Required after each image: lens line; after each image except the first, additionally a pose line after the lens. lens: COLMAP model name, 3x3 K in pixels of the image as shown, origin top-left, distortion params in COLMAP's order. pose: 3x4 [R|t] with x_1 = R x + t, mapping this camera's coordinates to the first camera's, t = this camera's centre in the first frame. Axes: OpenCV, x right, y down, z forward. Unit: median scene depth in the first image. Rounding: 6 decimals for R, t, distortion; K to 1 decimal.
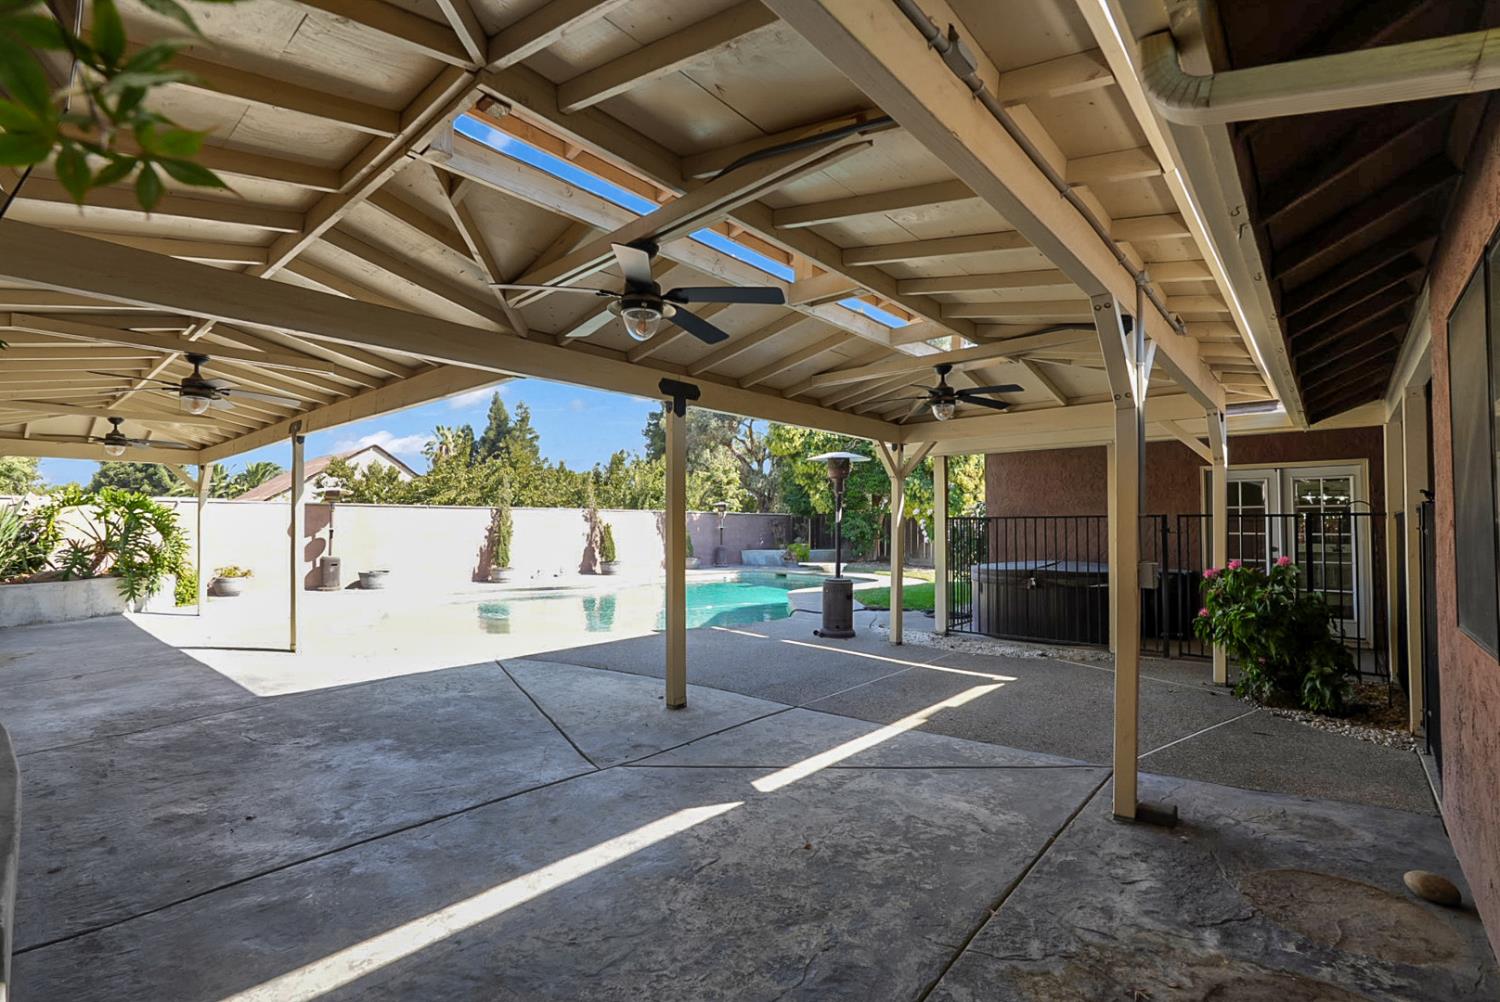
lens RADIAL K [[674.9, 0, 750.0], [0, 674.9, 501.0], [0, 0, 1]] dist [-0.003858, 0.000560]
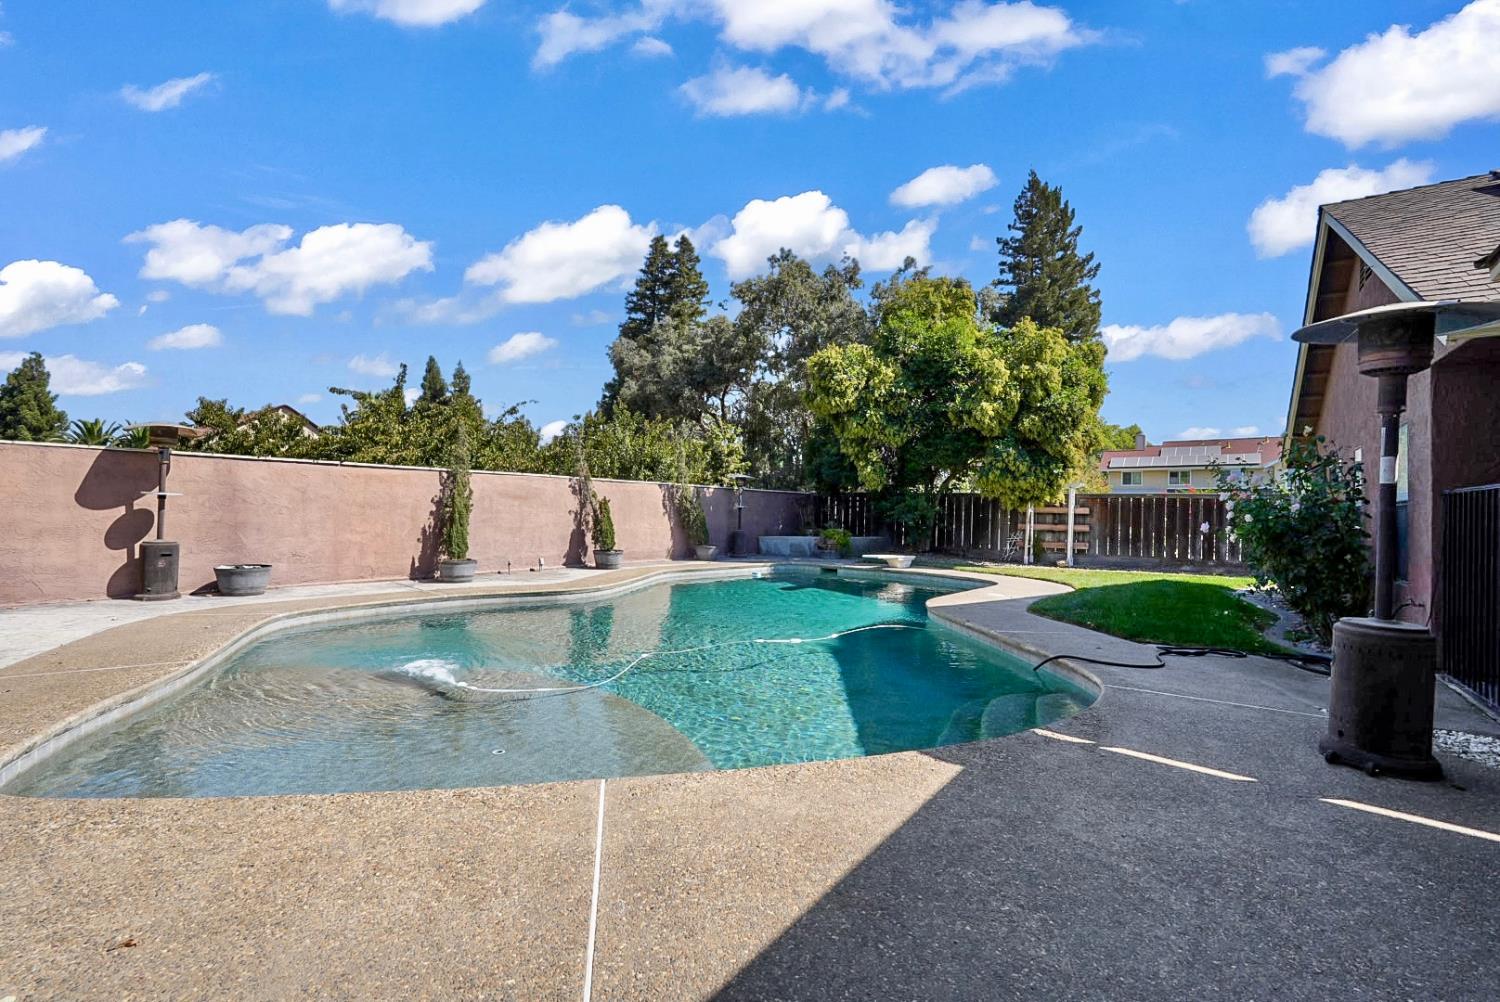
lens RADIAL K [[666.3, 0, 756.5], [0, 666.3, 499.4], [0, 0, 1]] dist [-0.003723, 0.000476]
pose [[0.994810, 0.018490, 0.100054, -0.160987], [-0.020573, 0.999592, 0.019827, 0.023676], [-0.099647, -0.021782, 0.994784, 0.365155]]
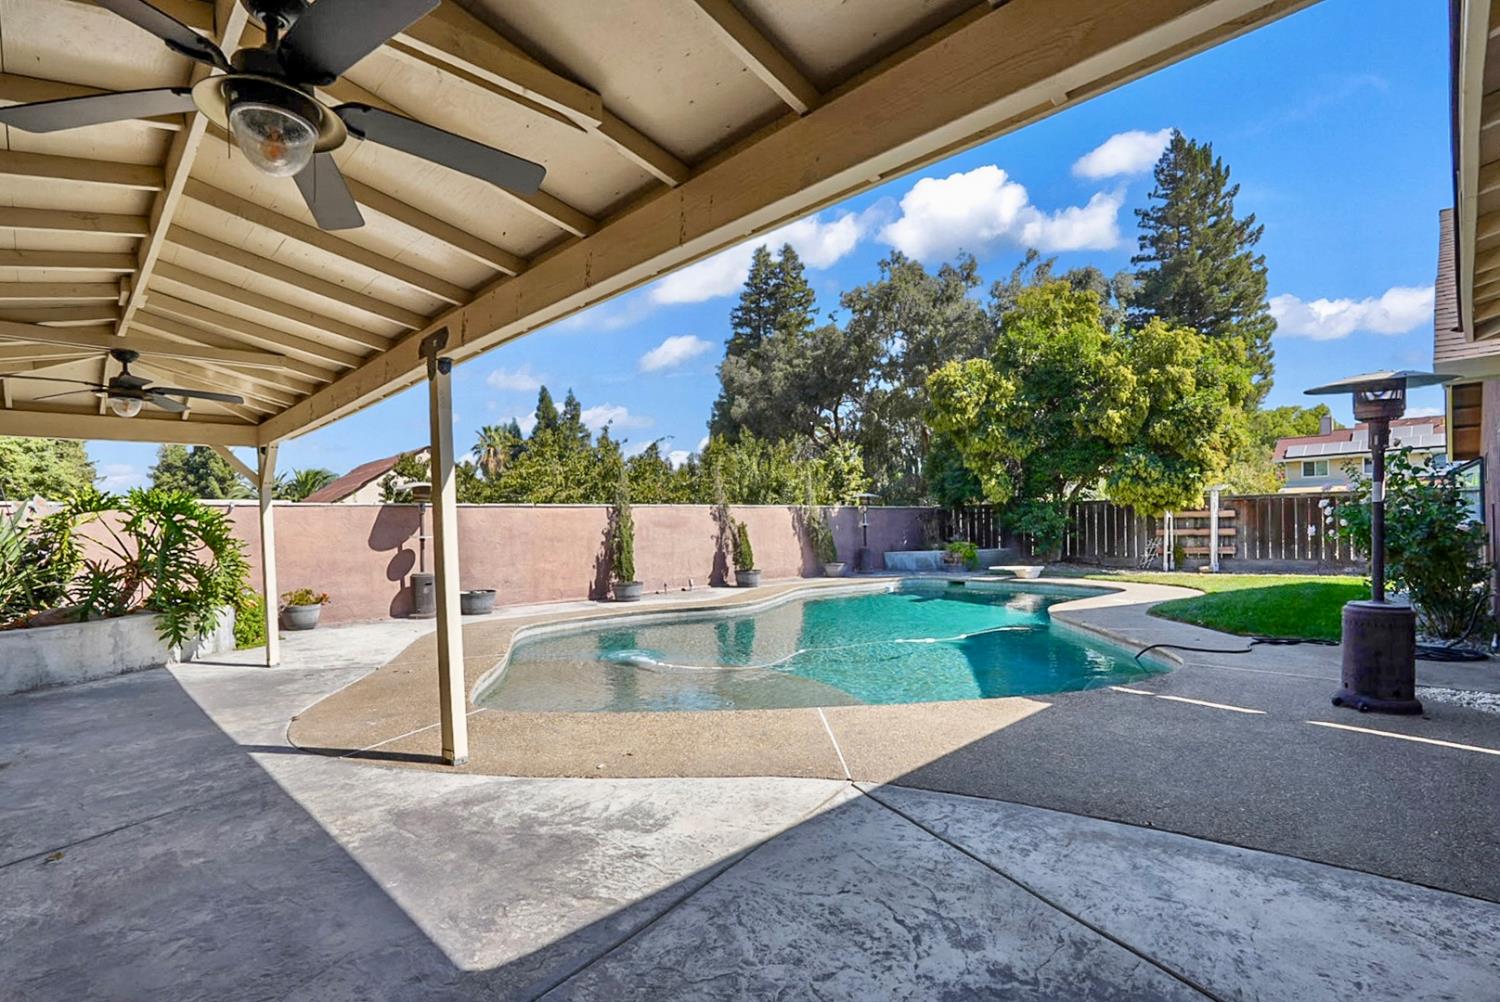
lens RADIAL K [[711.0, 0, 747.3], [0, 711.0, 526.8], [0, 0, 1]] dist [-0.007401, -0.000210]
pose [[0.996895, -0.025366, -0.074540, -0.190716], [0.028191, 0.998914, 0.037097, 0.010016], [0.073518, -0.039083, 0.996528, 0.222722]]
